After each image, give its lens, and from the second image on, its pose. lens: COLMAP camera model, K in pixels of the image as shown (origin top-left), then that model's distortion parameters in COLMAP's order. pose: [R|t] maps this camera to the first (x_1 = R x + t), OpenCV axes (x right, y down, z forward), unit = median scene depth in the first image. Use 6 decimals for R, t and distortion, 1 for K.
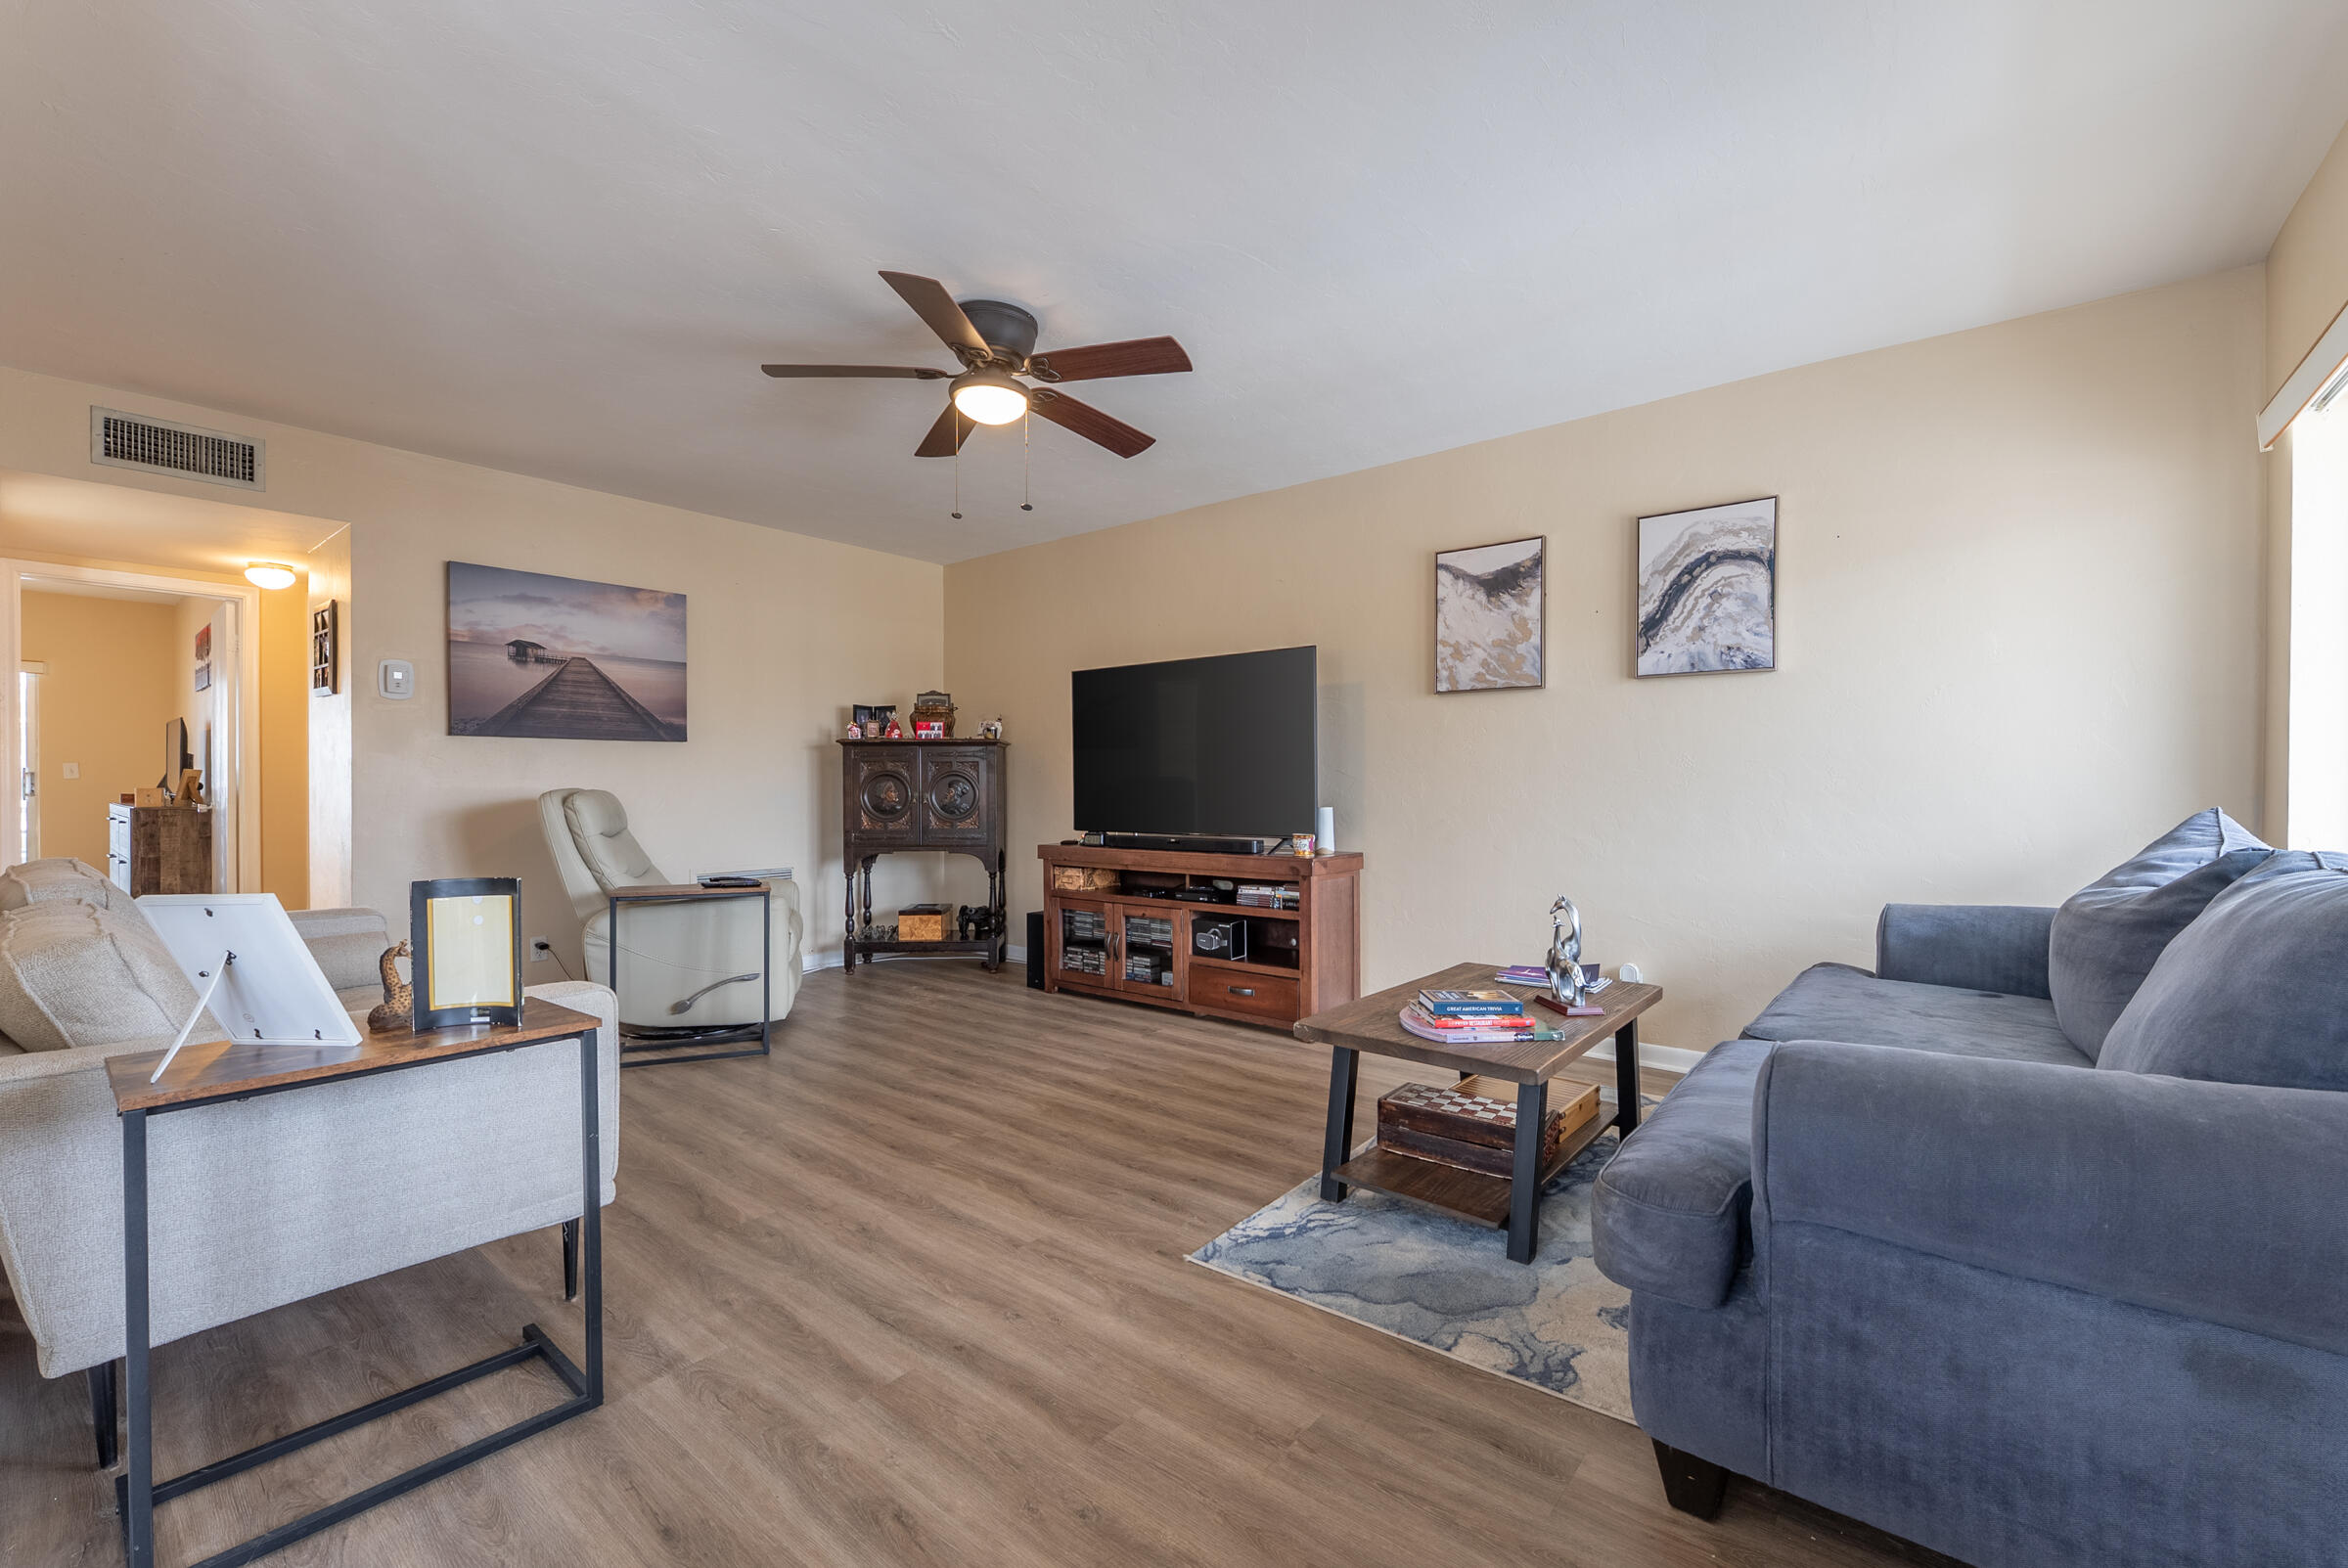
lens RADIAL K [[965.3, 0, 1168.8], [0, 965.3, 790.1], [0, 0, 1]] dist [-0.002034, -0.000213]
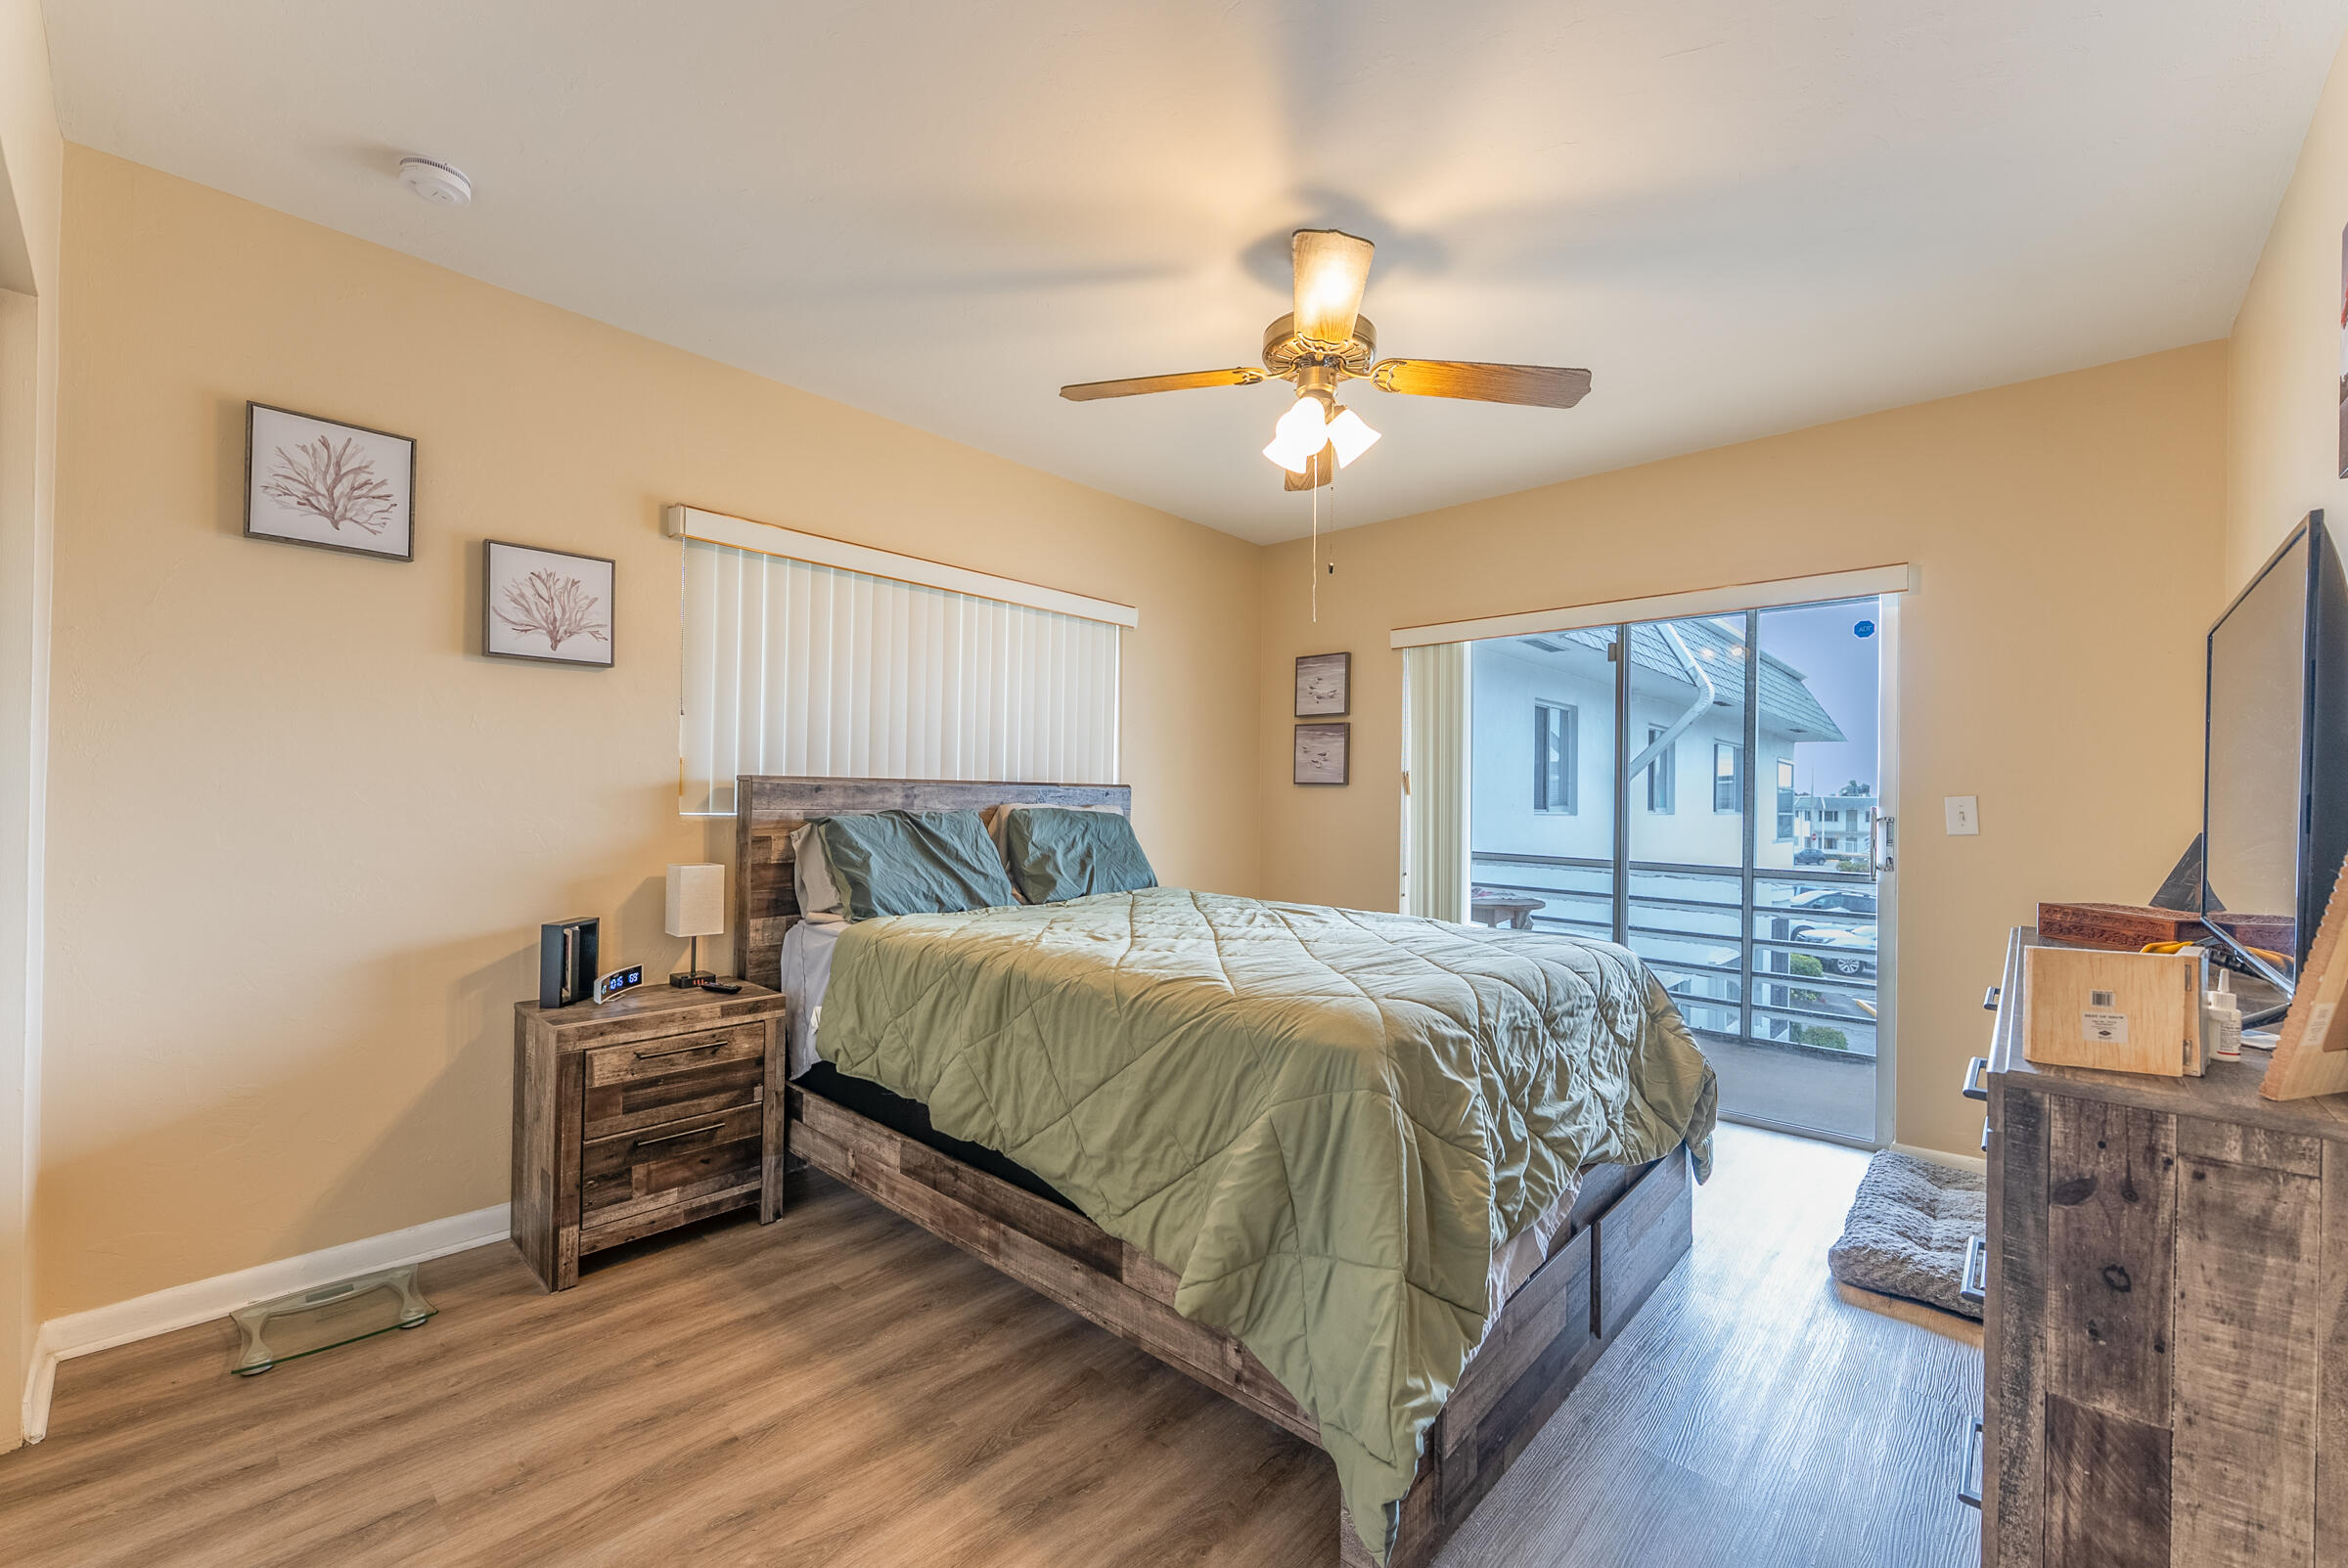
lens RADIAL K [[949.1, 0, 1179.5], [0, 949.1, 795.4], [0, 0, 1]] dist [0.000057, 0.000123]
pose [[-0.046742, -0.009100, -0.998866, -1.347451], [-0.018896, 0.999788, -0.008225, -0.035506], [0.998728, 0.018490, -0.046904, 1.286083]]
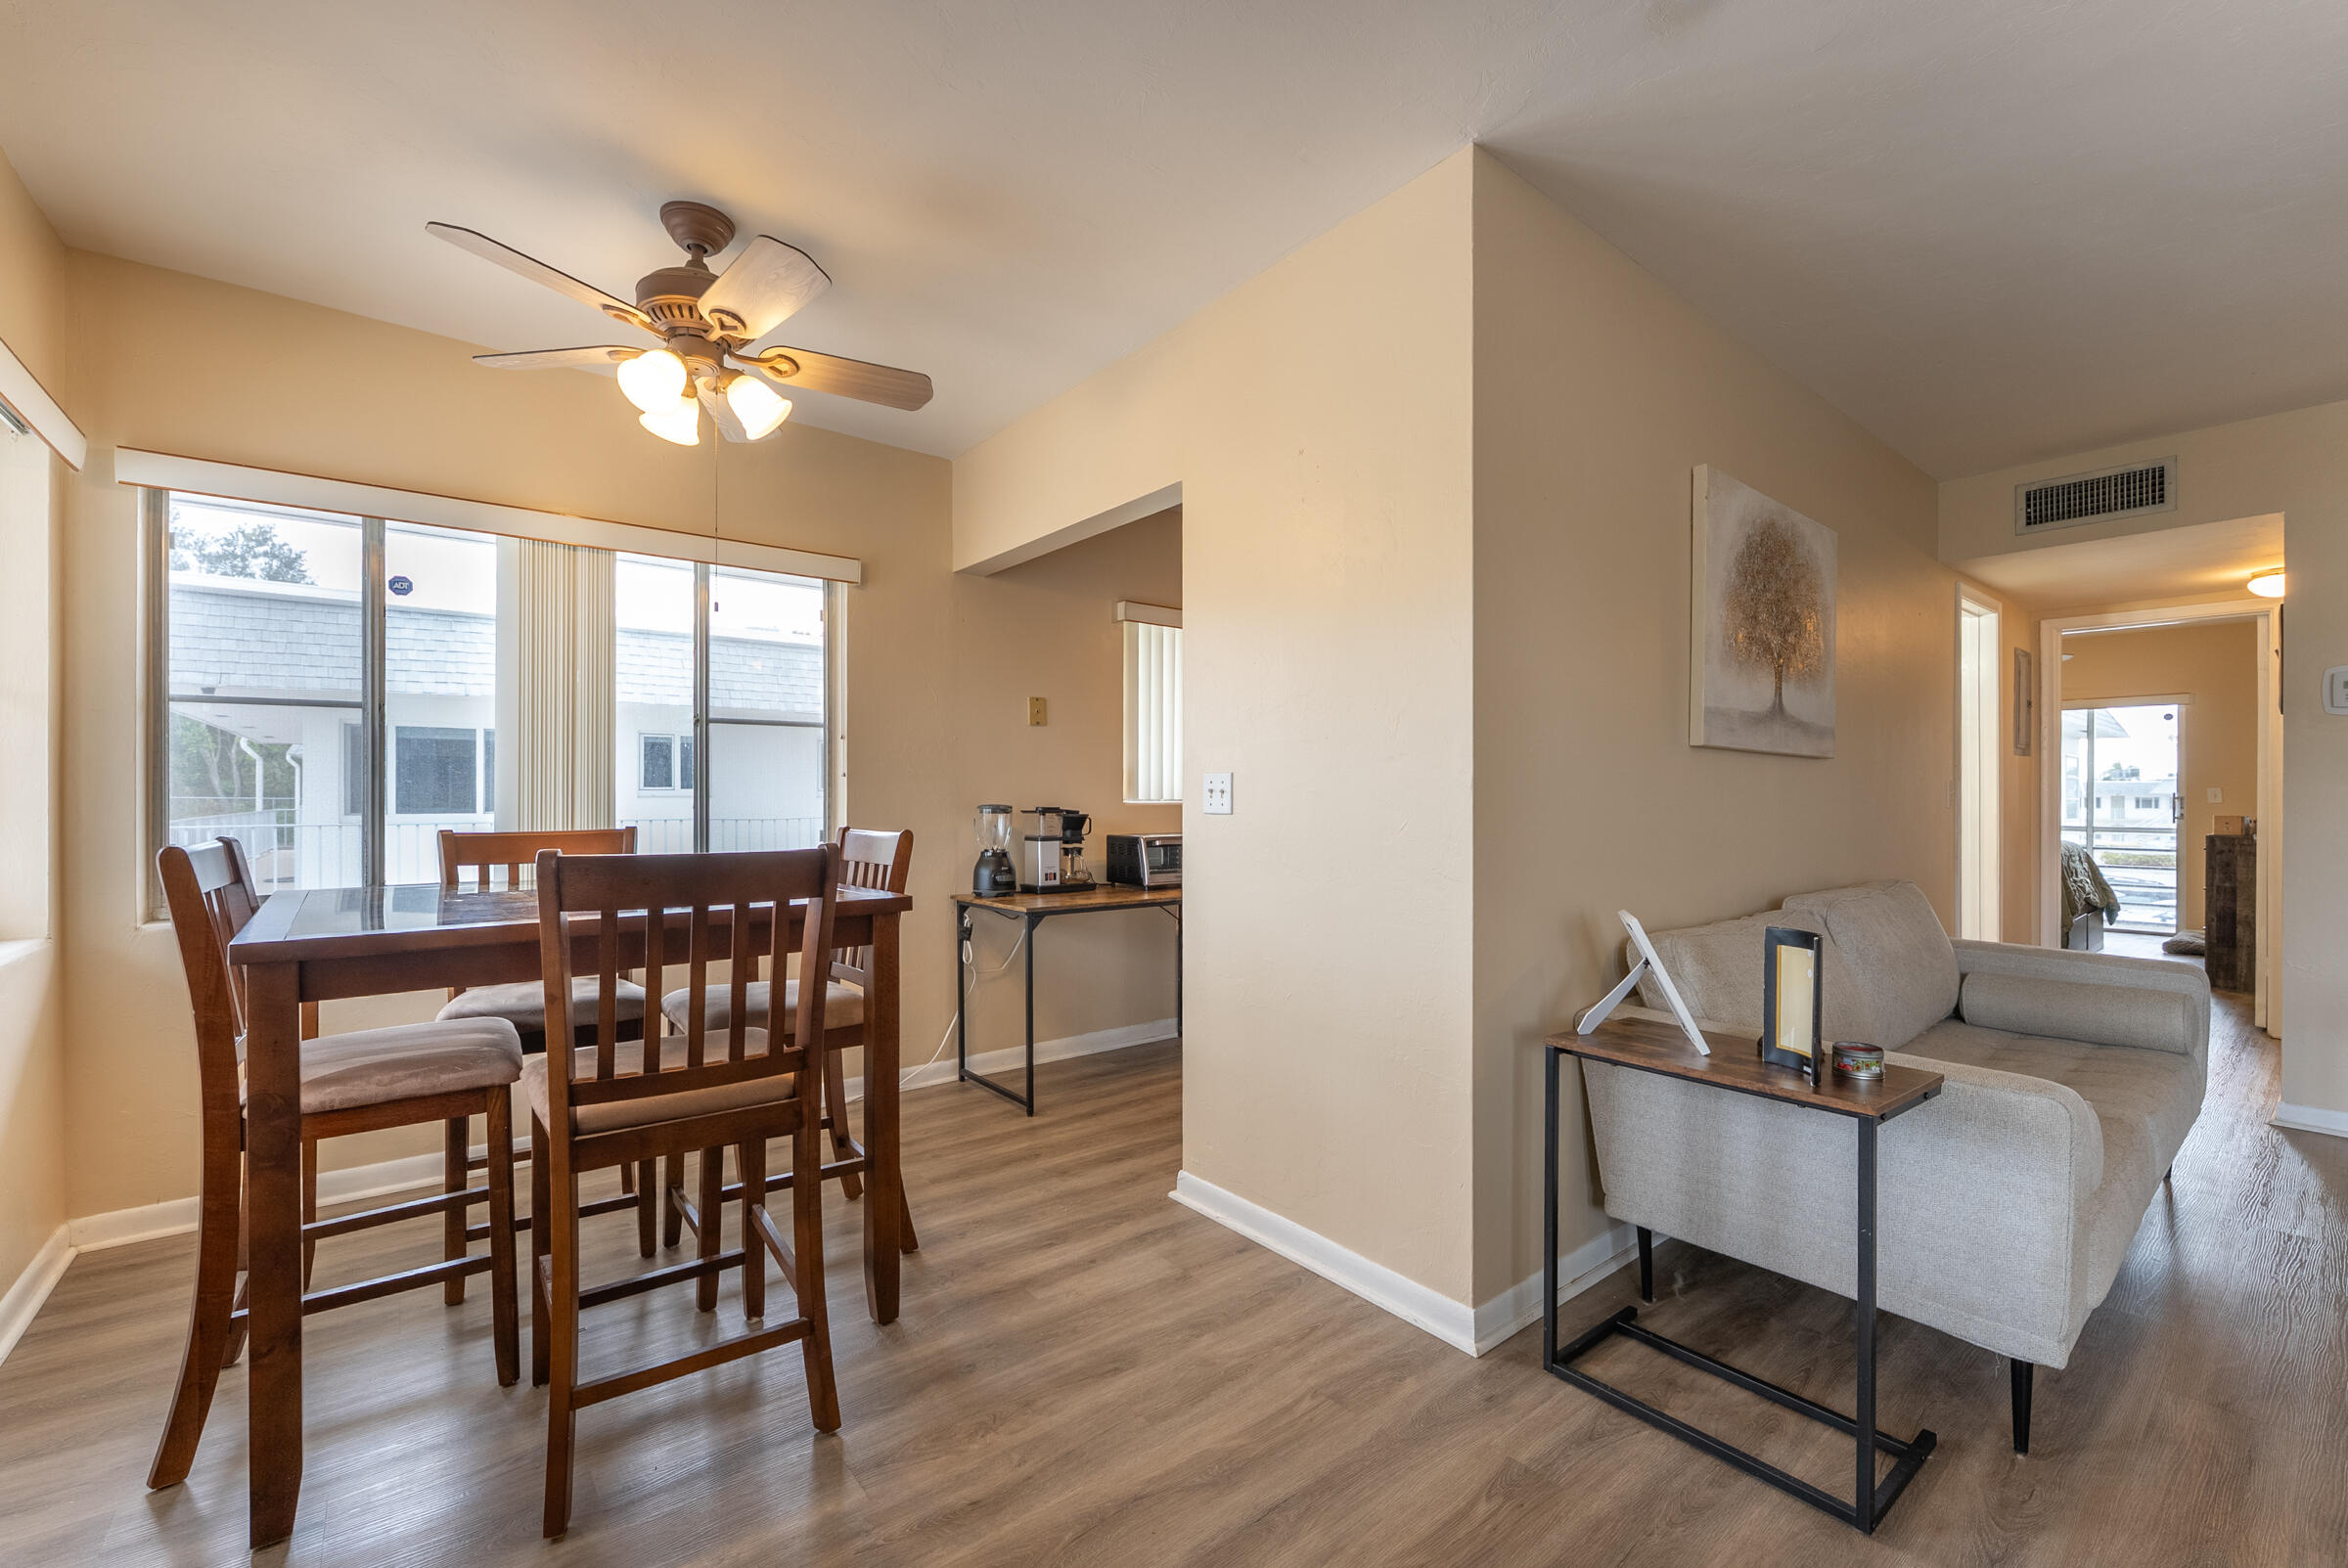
lens RADIAL K [[965.3, 0, 1168.8], [0, 965.3, 790.1], [0, 0, 1]] dist [-0.002034, -0.000213]
pose [[-0.204446, -0.006033, -0.978859, 0.178887], [-0.009063, 0.999950, -0.004270, -0.021041], [0.978836, 0.007998, -0.204490, 0.220765]]
